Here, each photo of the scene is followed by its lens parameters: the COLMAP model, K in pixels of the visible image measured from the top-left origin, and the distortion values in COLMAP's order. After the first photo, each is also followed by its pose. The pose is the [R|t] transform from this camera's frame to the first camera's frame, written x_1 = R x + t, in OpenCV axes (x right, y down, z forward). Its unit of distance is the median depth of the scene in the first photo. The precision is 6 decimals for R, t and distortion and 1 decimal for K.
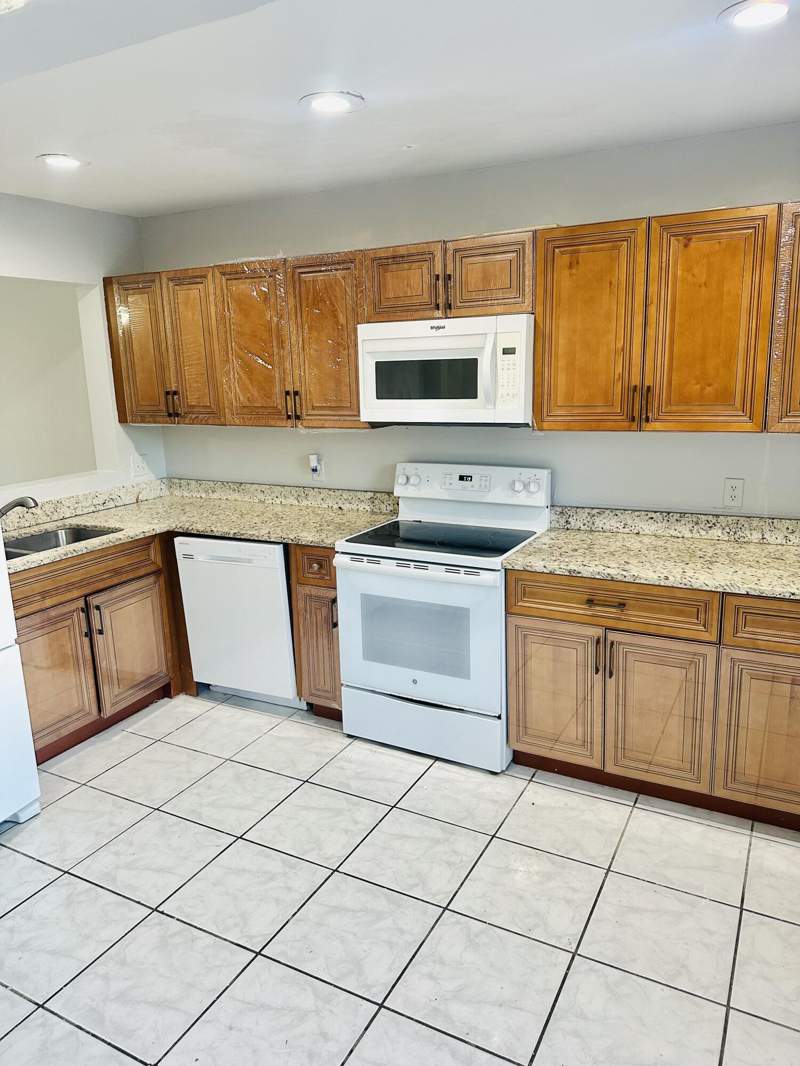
lens RADIAL K [[756.5, 0, 400.9], [0, 756.5, 531.6], [0, 0, 1]] dist [0.026897, -0.021541]
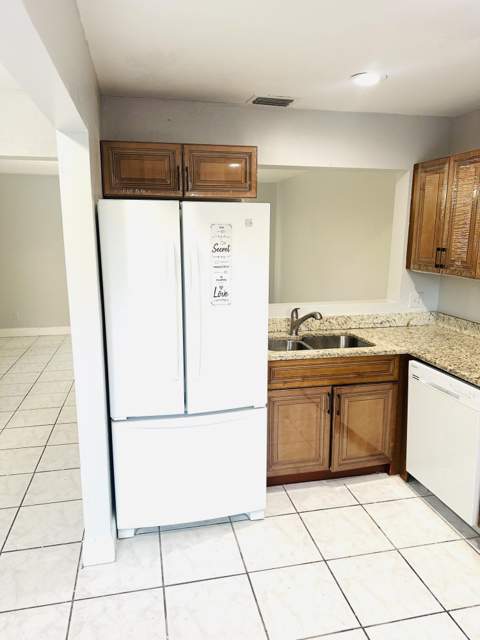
lens RADIAL K [[454.2, 0, 239.0], [0, 454.2, 320.9], [0, 0, 1]] dist [0.026897, -0.021541]
pose [[0.647198, 0.178834, -0.741049, 0.078034], [-0.187453, 0.979581, 0.072684, -0.059000], [0.738915, 0.091871, 0.667506, 0.253259]]
